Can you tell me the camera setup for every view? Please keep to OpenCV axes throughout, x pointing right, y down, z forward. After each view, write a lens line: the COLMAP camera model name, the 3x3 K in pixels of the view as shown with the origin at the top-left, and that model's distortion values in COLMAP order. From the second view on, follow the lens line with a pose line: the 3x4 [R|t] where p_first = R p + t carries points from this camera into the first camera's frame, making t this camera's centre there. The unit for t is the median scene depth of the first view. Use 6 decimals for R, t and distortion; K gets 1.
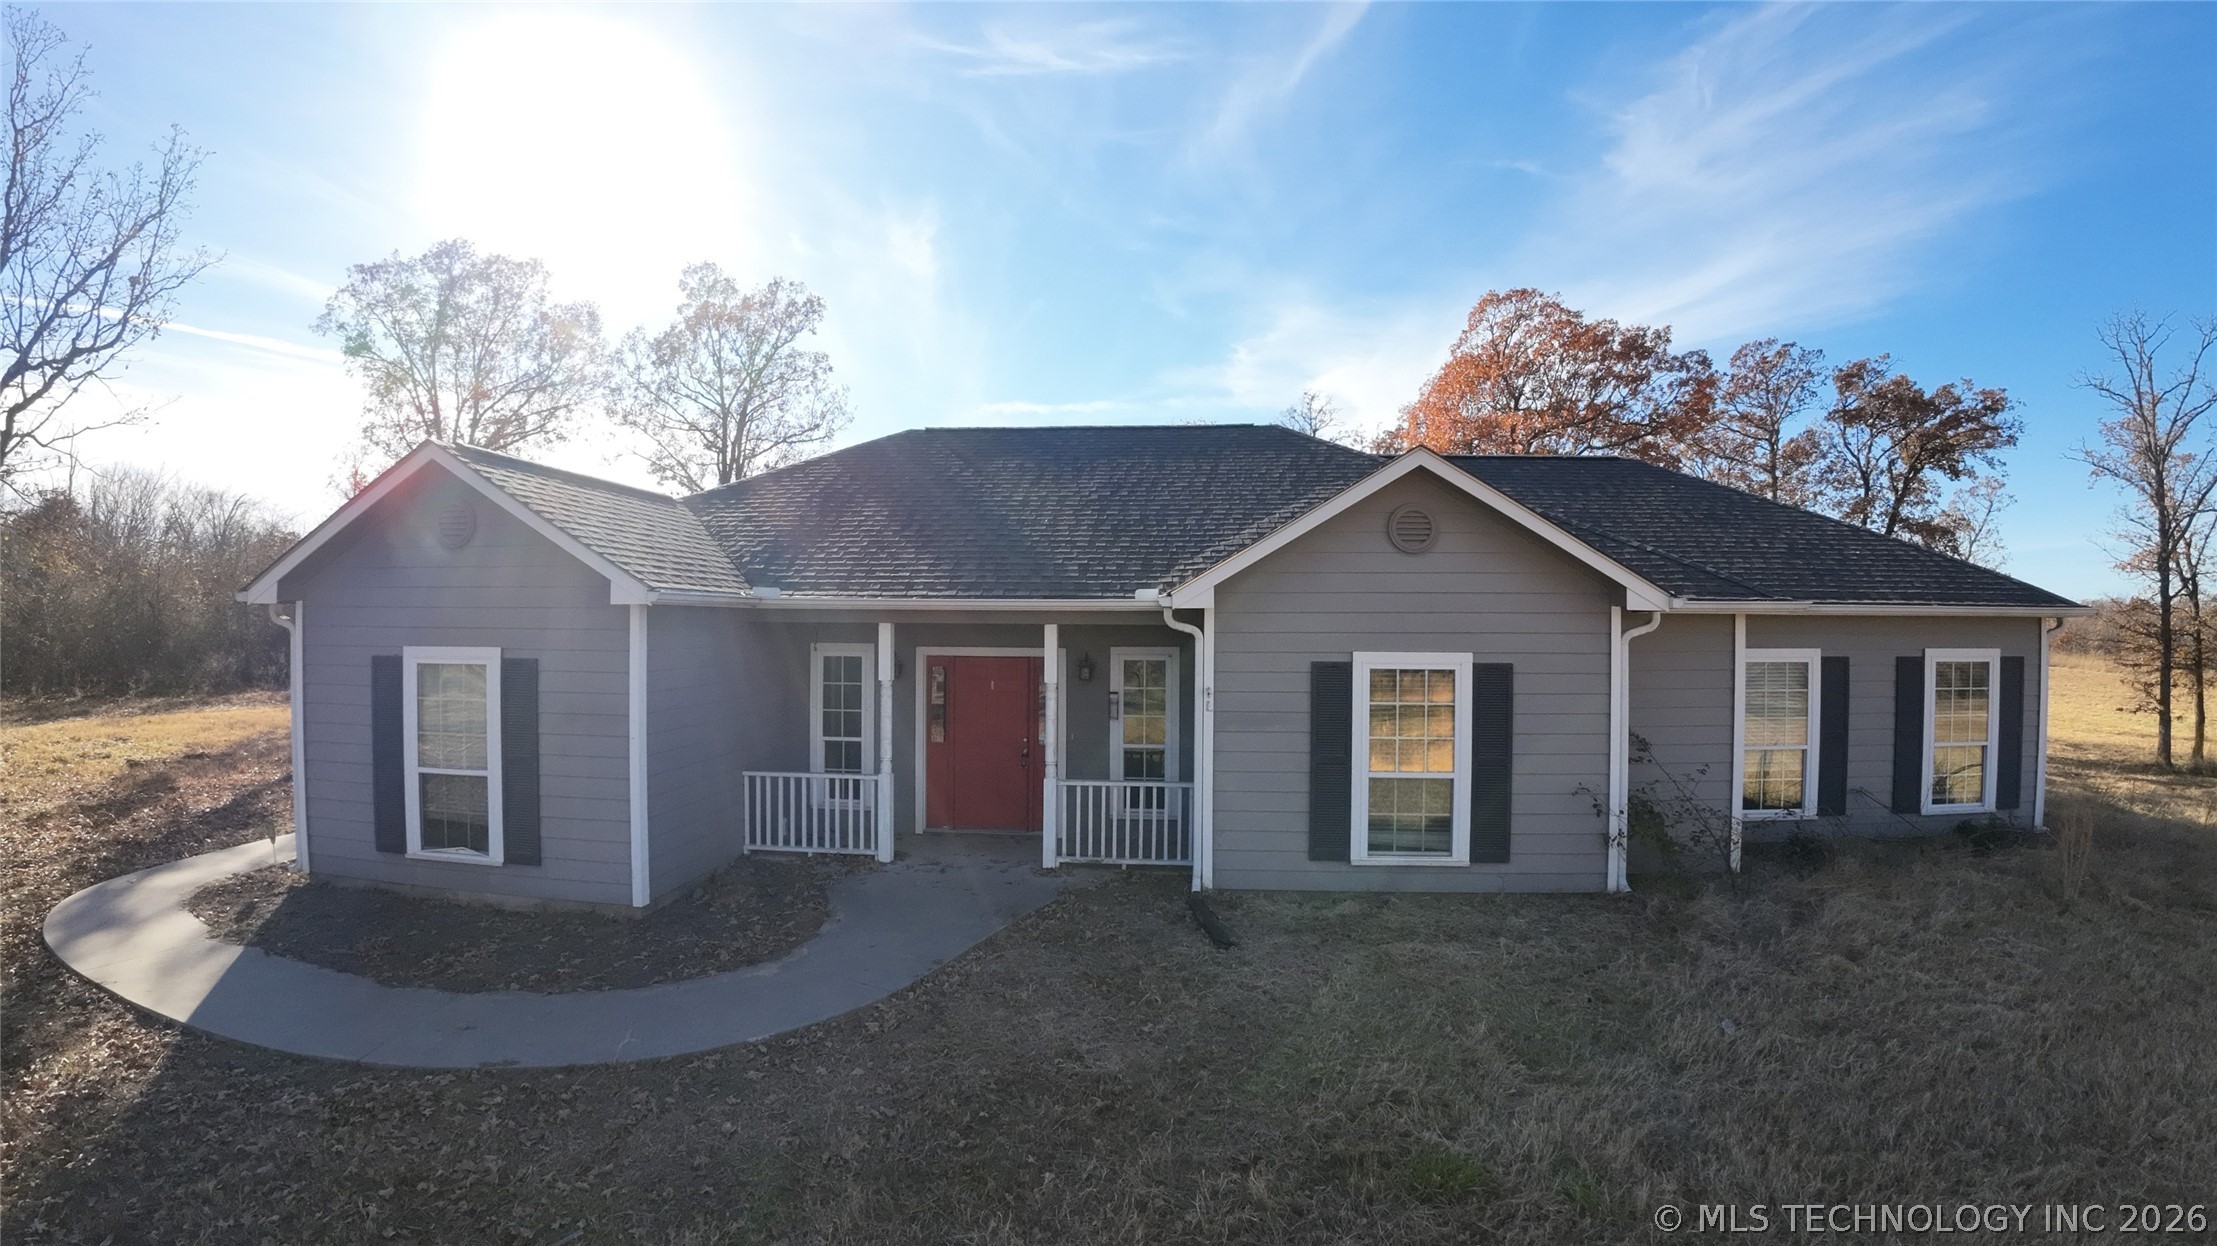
lens RADIAL K [[889.0, 0, 1108.5], [0, 889.0, 623.0], [0, 0, 1]] dist [-0.099653, 0.004870]
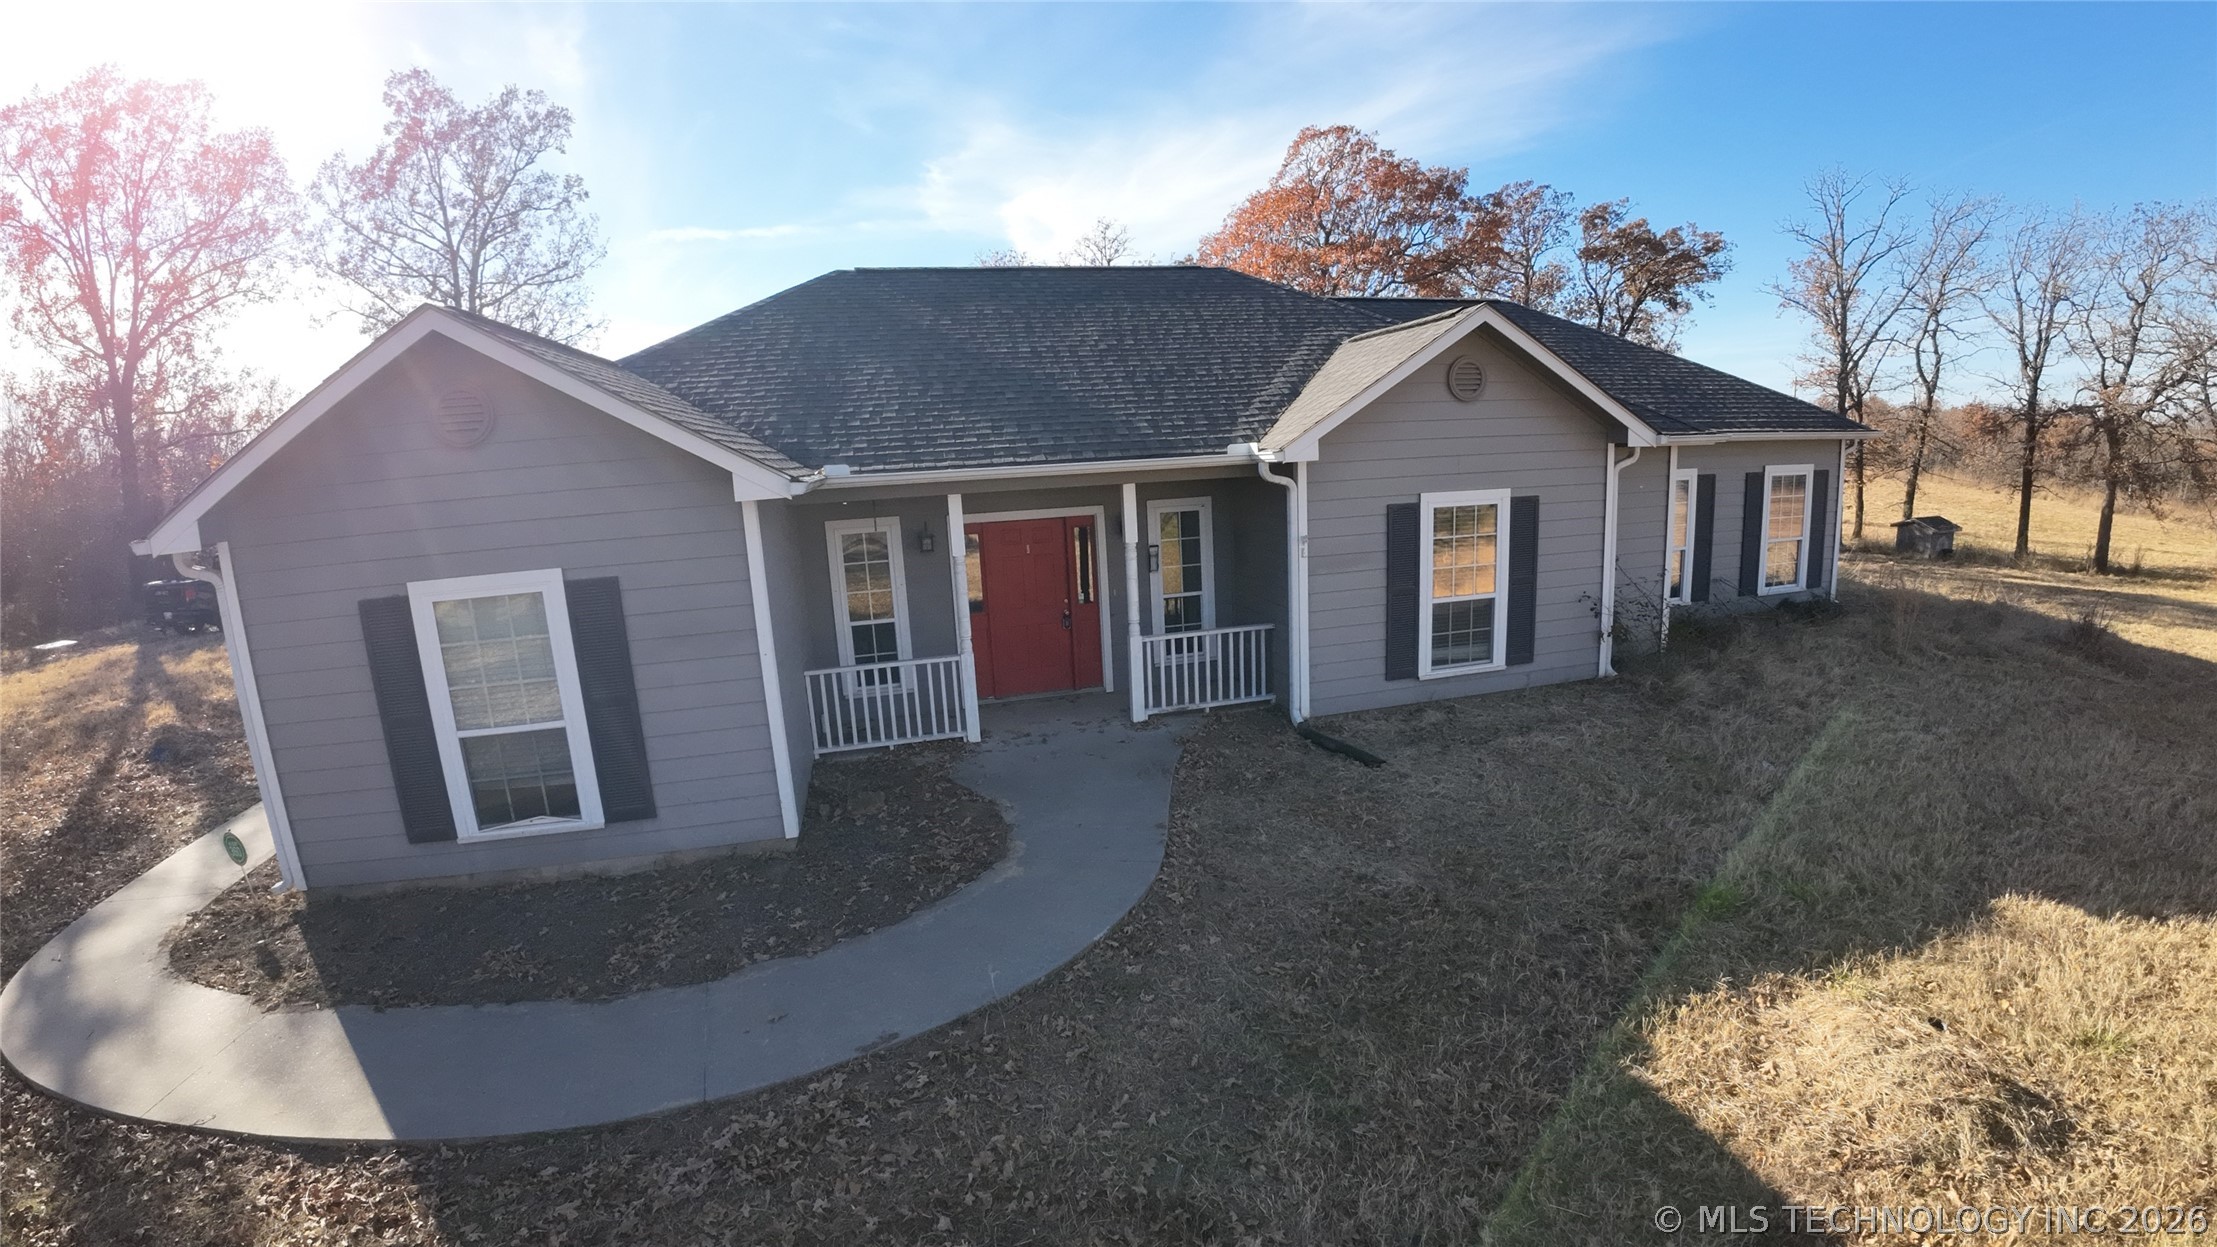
lens RADIAL K [[873.1, 0, 1108.5], [0, 873.1, 623.5], [0, 0, 1]] dist [-0.094145, 0.003848]
pose [[0.948047, -0.115751, 0.296325, -0.424920], [0.057267, 0.978336, 0.198943, -0.044116], [-0.312934, -0.171638, 0.934138, 0.080028]]
